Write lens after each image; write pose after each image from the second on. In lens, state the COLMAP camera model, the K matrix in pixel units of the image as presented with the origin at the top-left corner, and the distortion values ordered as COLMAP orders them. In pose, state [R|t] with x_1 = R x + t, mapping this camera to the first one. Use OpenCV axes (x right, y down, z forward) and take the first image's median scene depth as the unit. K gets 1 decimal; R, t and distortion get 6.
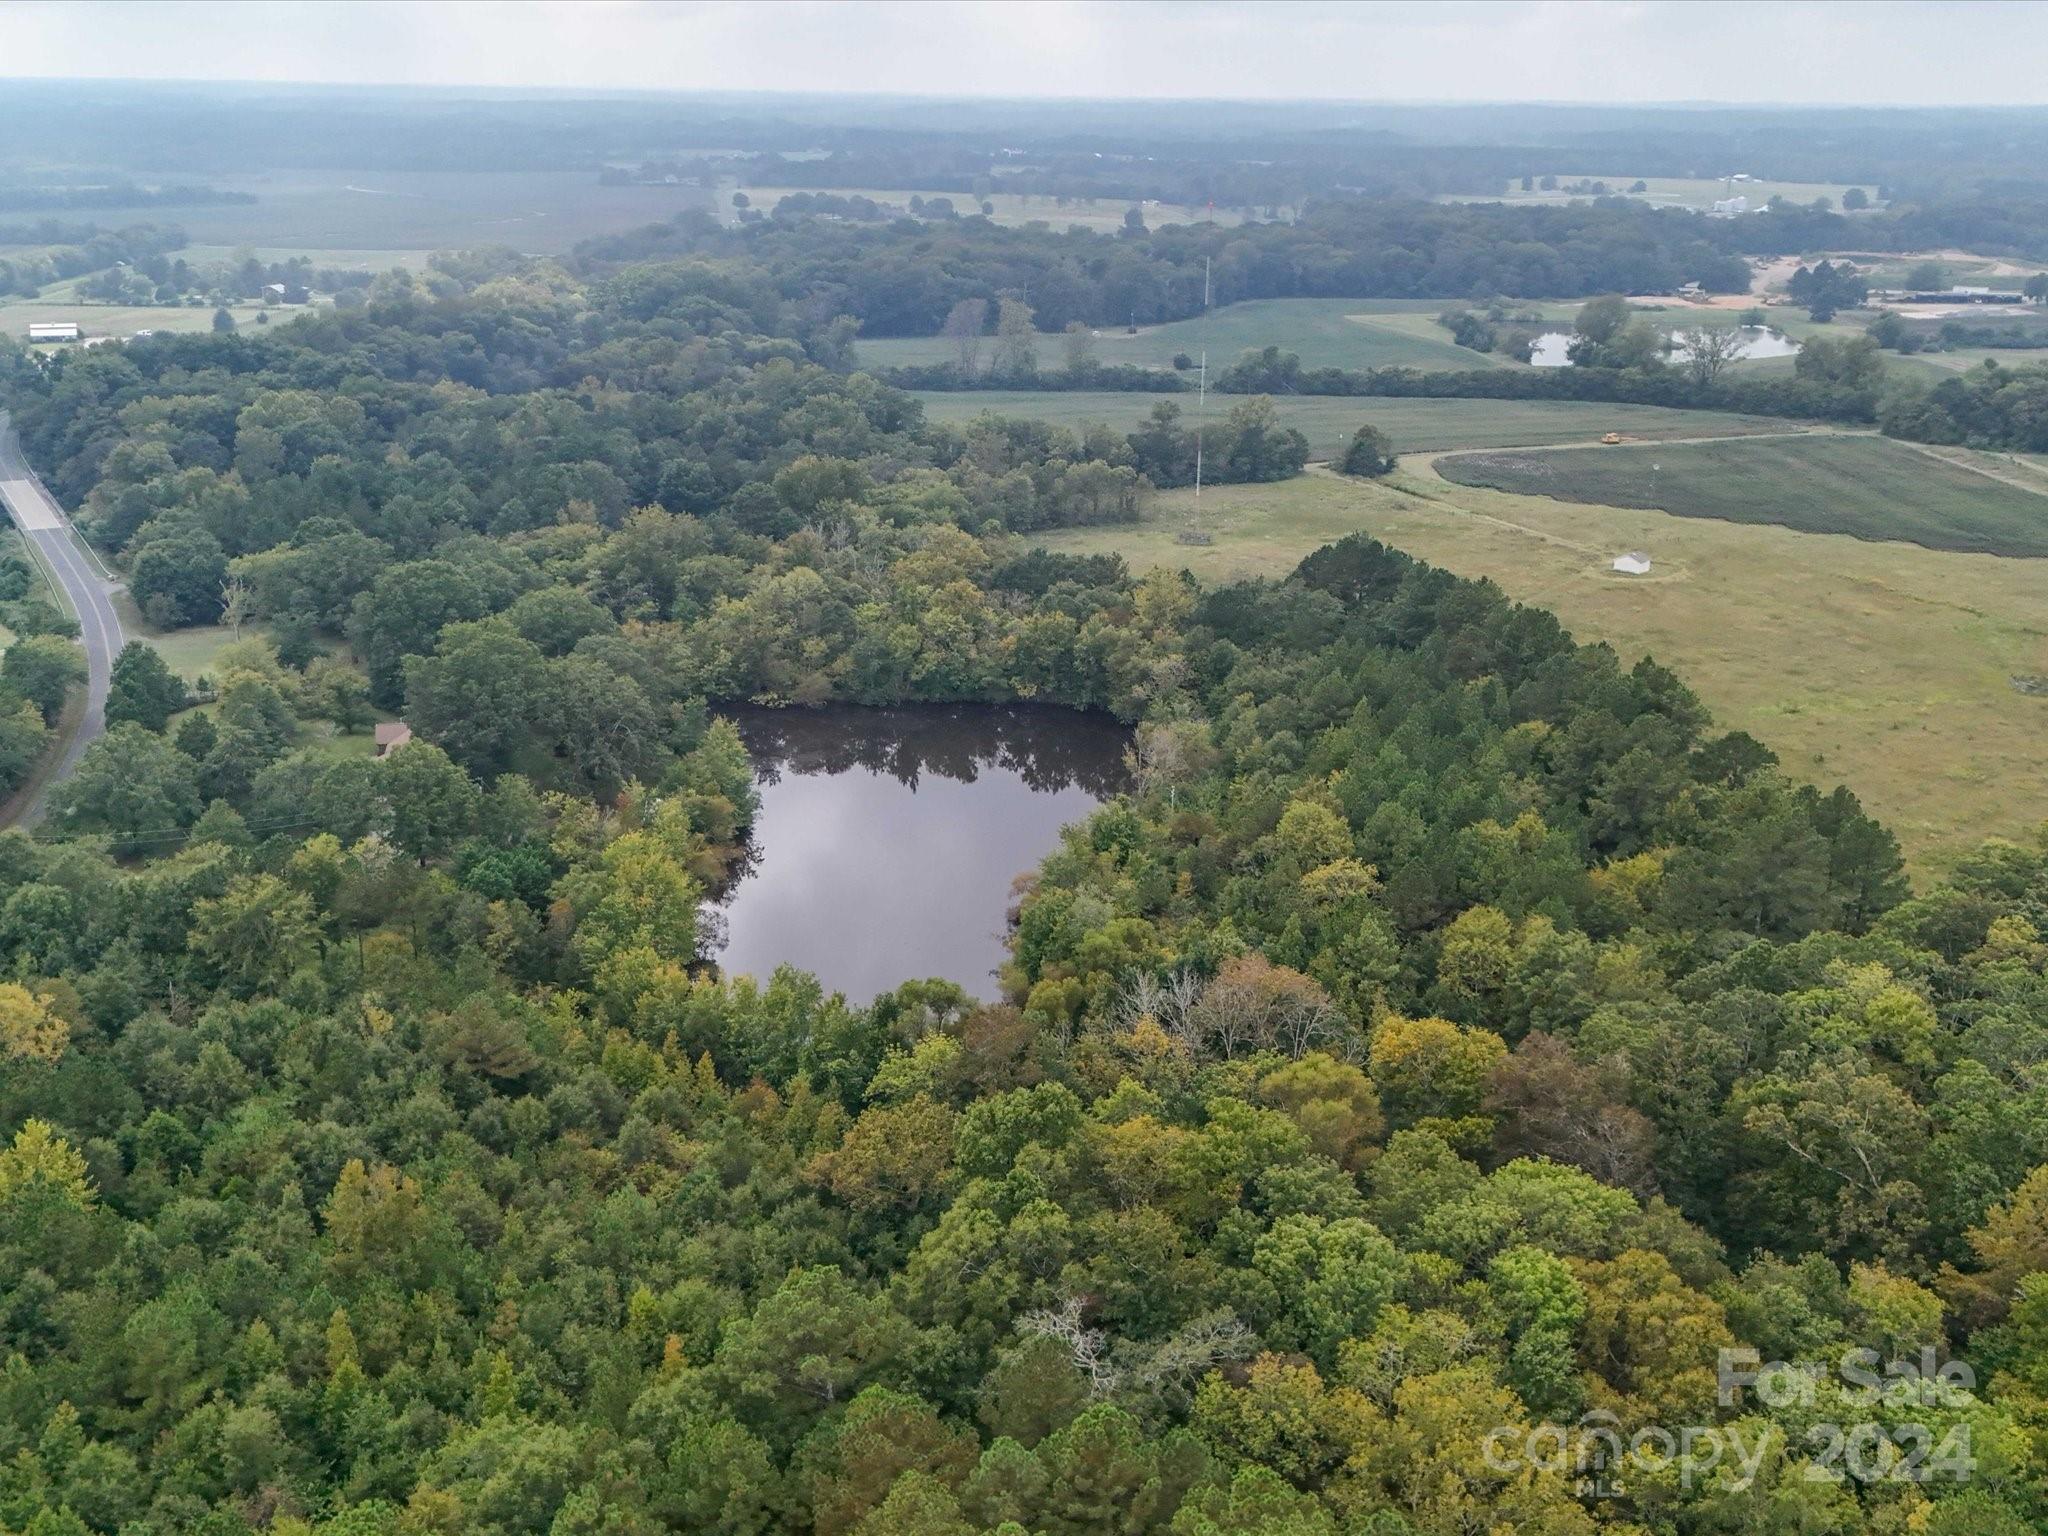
lens RADIAL K [[1989.4, 0, 1024.0], [0, 1989.4, 768.0], [0, 0, 1]] dist [0.149776, -0.311865]
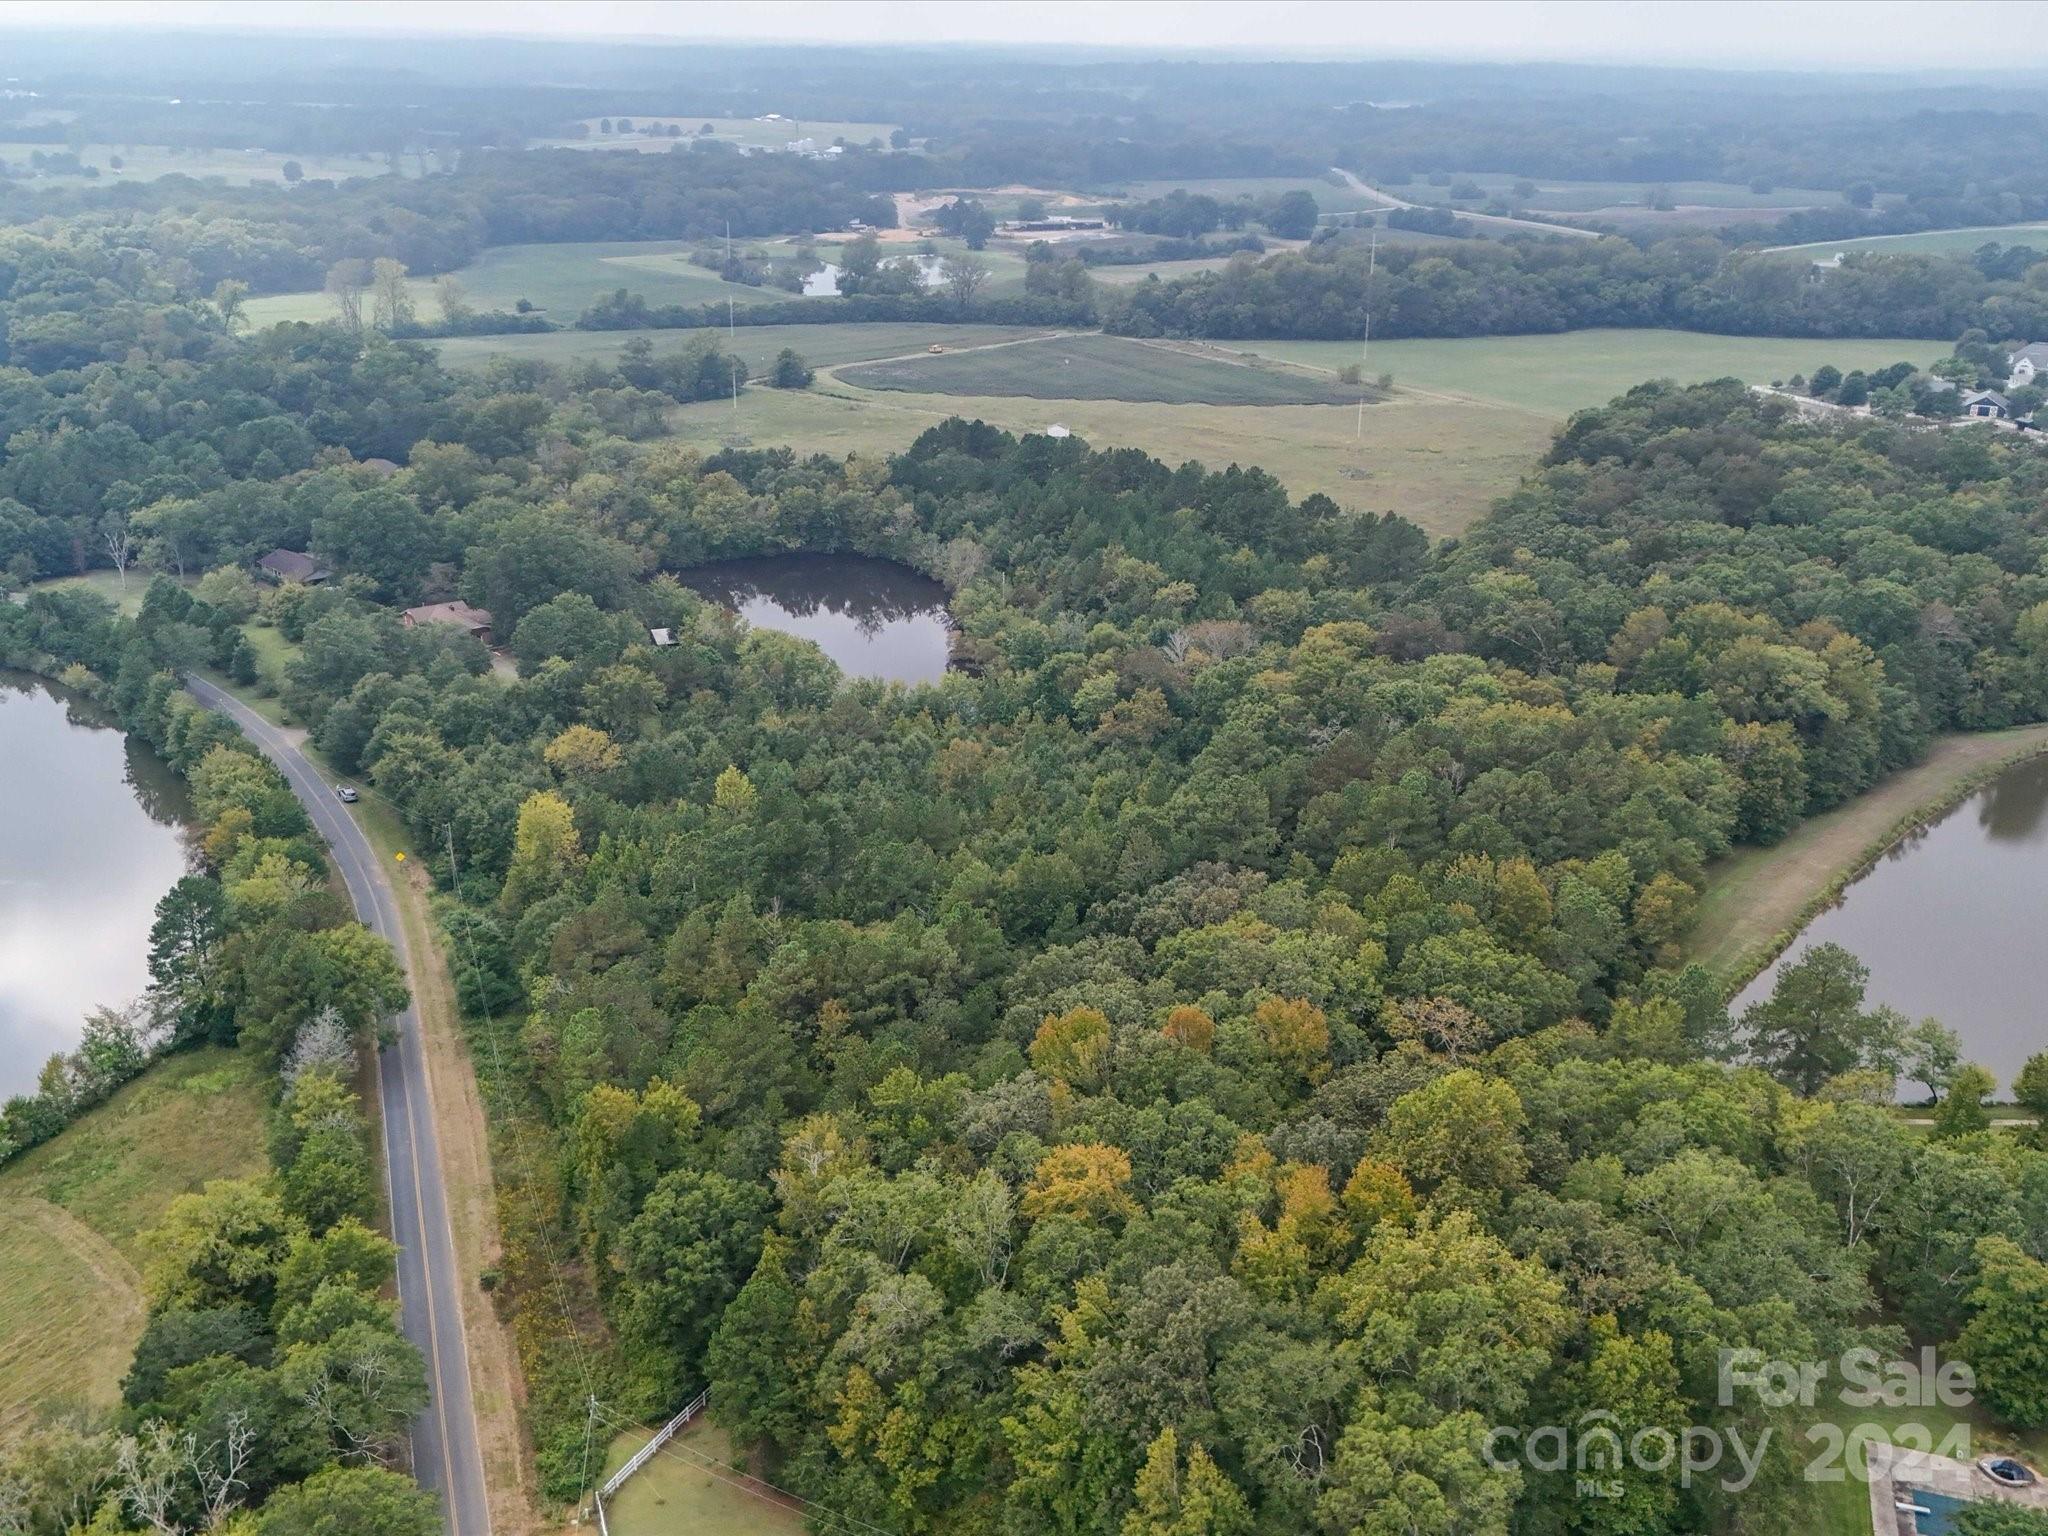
lens RADIAL K [[1989.4, 0, 1024.0], [0, 1989.4, 768.0], [0, 0, 1]] dist [0.149776, -0.311865]
pose [[0.881648, -0.162204, 0.443155, -0.398070], [0.147748, 0.986738, 0.067224, 0.036897], [-0.448181, 0.006208, 0.893921, -0.263096]]
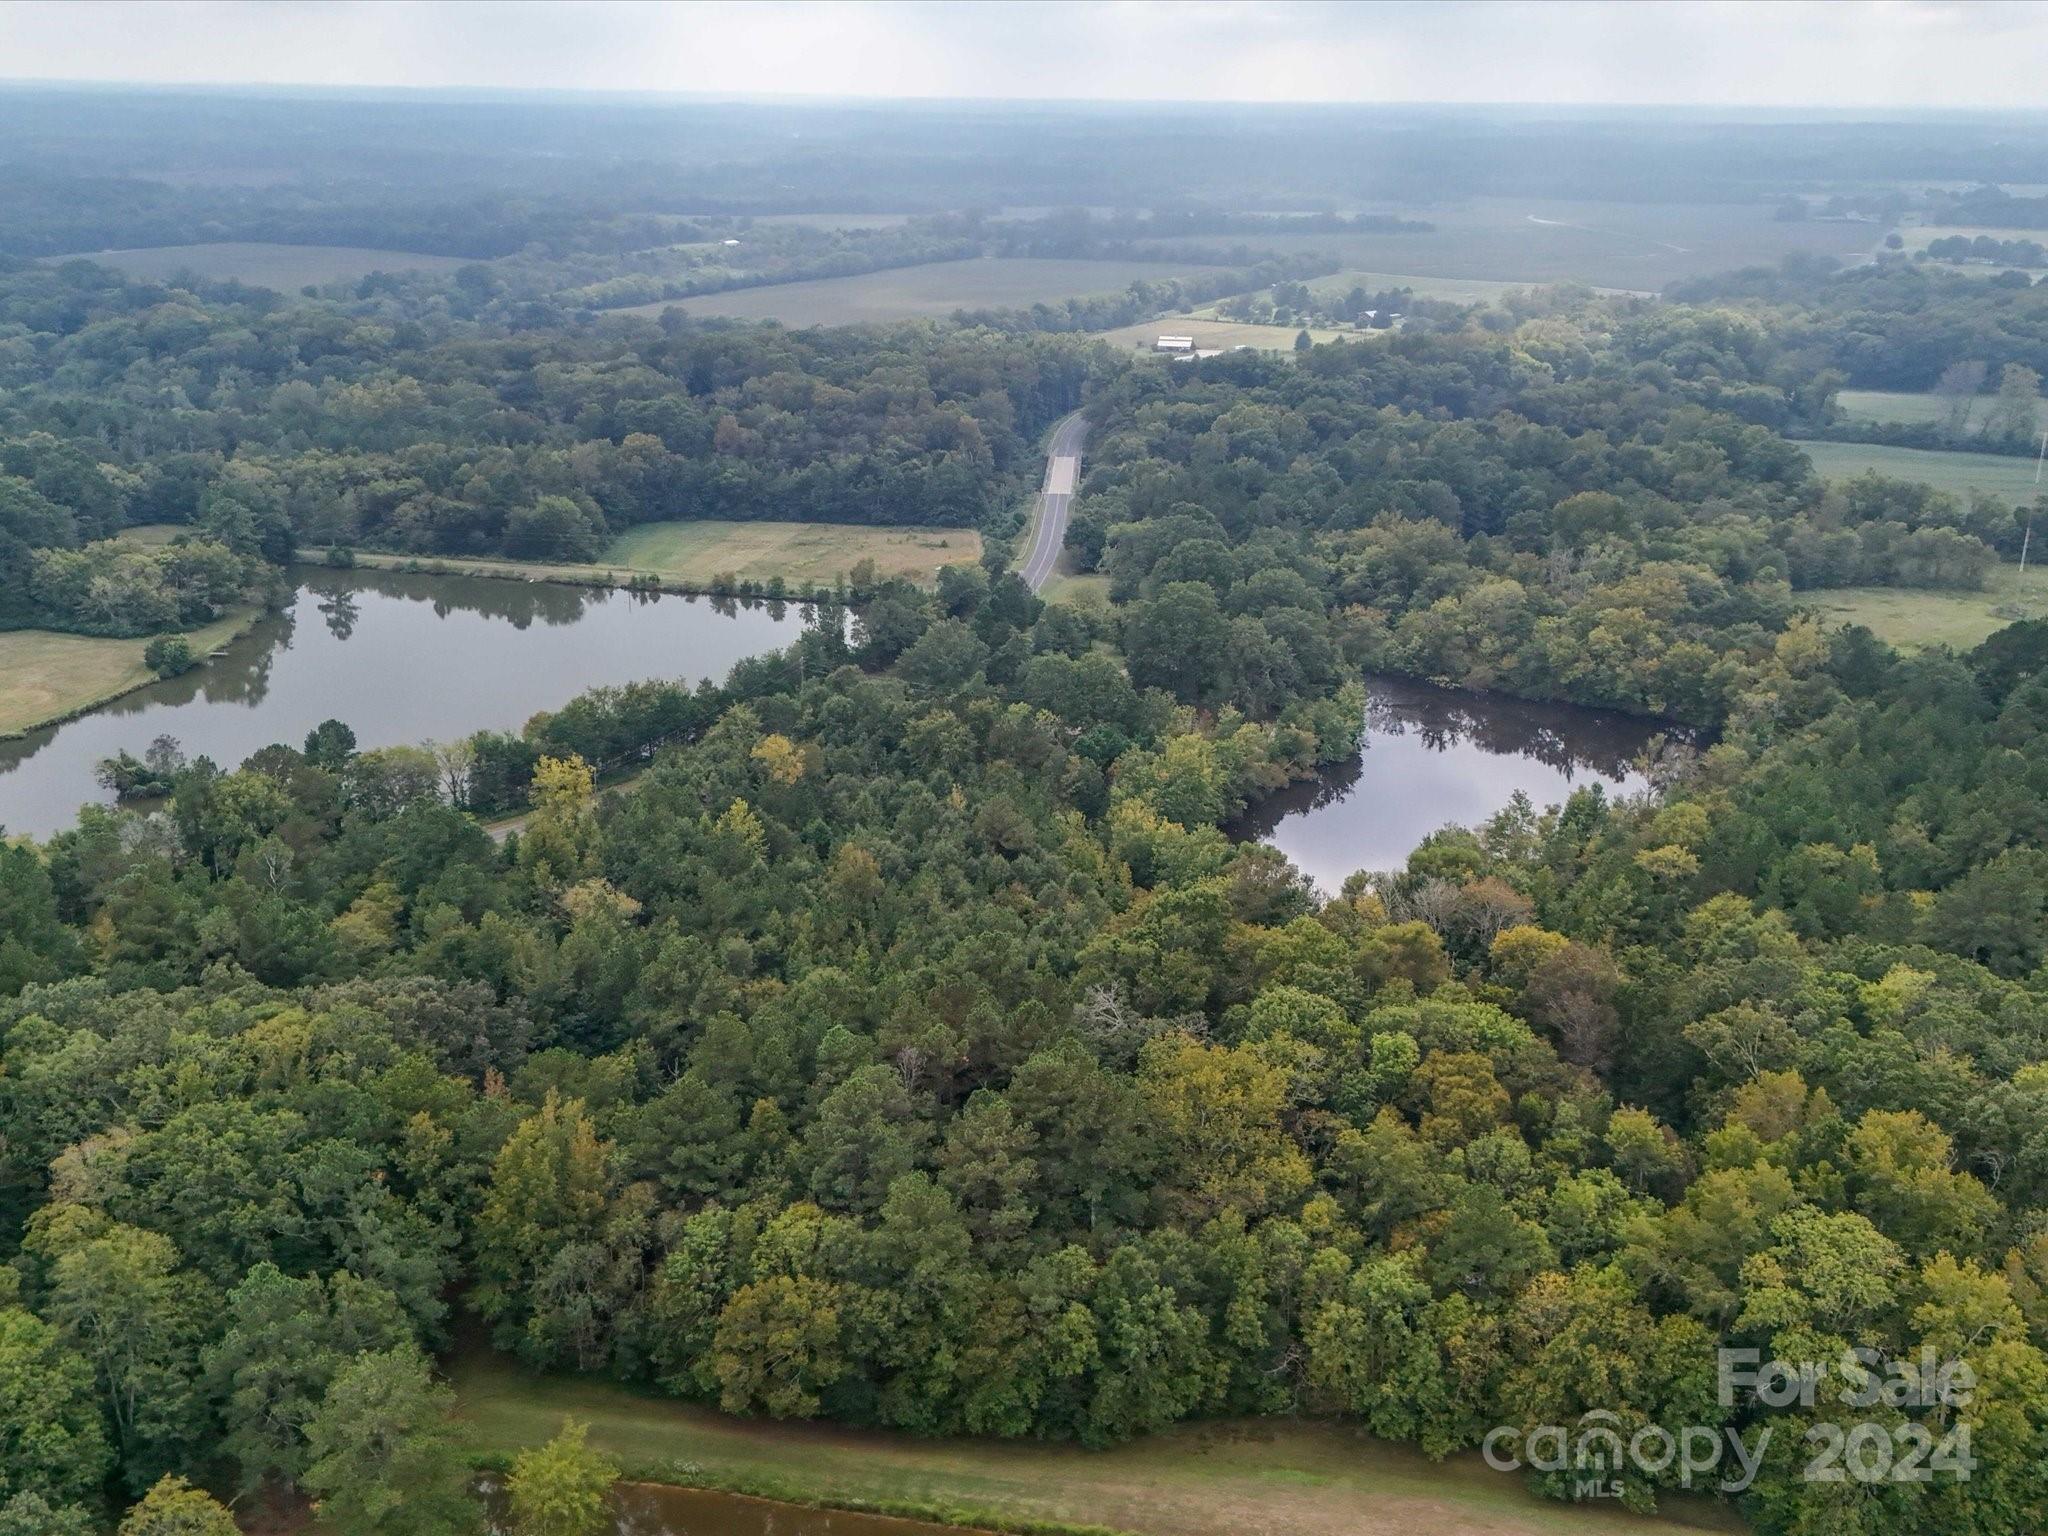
lens RADIAL K [[1989.4, 0, 1024.0], [0, 1989.4, 768.0], [0, 0, 1]] dist [0.149776, -0.311865]
pose [[0.830866, 0.176832, -0.527629, 0.250925], [-0.181176, 0.982467, 0.043966, 0.008693], [0.526153, 0.059064, 0.848337, -0.144557]]
